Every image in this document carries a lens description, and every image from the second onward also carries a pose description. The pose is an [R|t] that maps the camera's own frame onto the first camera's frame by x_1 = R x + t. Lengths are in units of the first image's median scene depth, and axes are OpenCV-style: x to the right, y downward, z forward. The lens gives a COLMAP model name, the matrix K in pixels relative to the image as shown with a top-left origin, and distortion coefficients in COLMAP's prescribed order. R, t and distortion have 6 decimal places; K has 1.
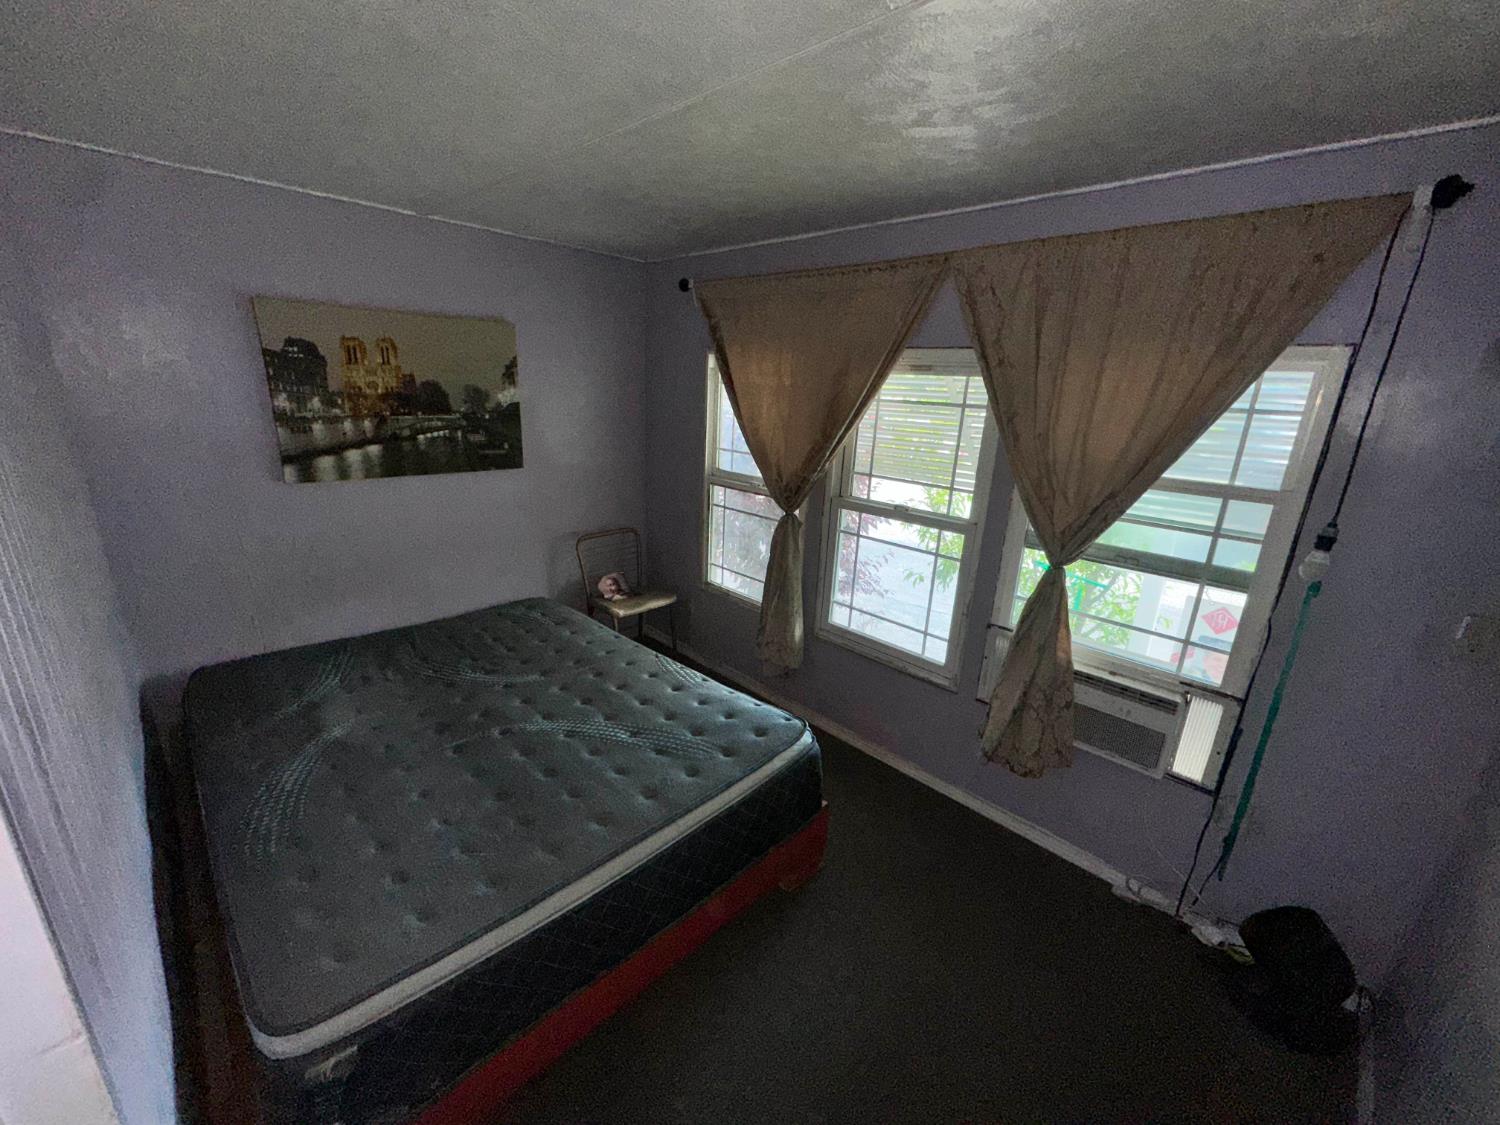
lens RADIAL K [[596.3, 0, 749.0], [0, 596.3, 561.2], [0, 0, 1]] dist [-0.001205, -0.000050]
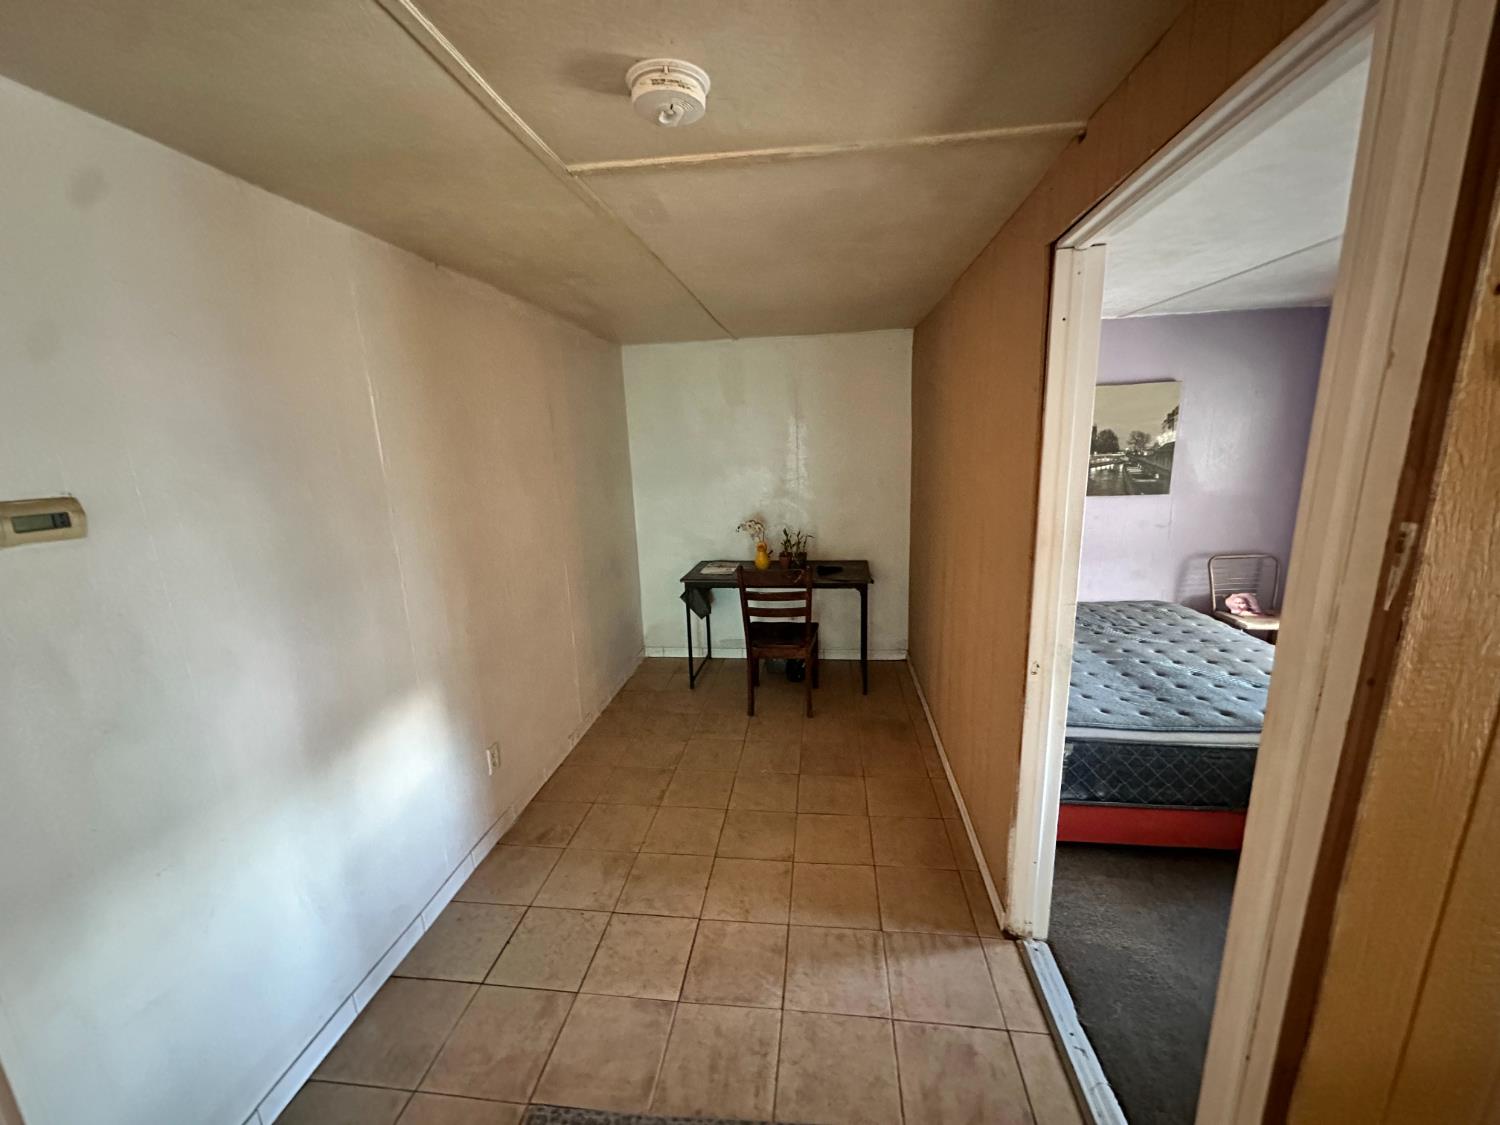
lens RADIAL K [[596.3, 0, 751.5], [0, 596.3, 561.2], [0, 0, 1]] dist [-0.001205, -0.000050]
pose [[0.612959, 0.098740, -0.783920, 0.079616], [-0.166460, 0.986030, -0.005960, 0.140112], [0.772381, 0.134145, 0.620833, -0.445129]]
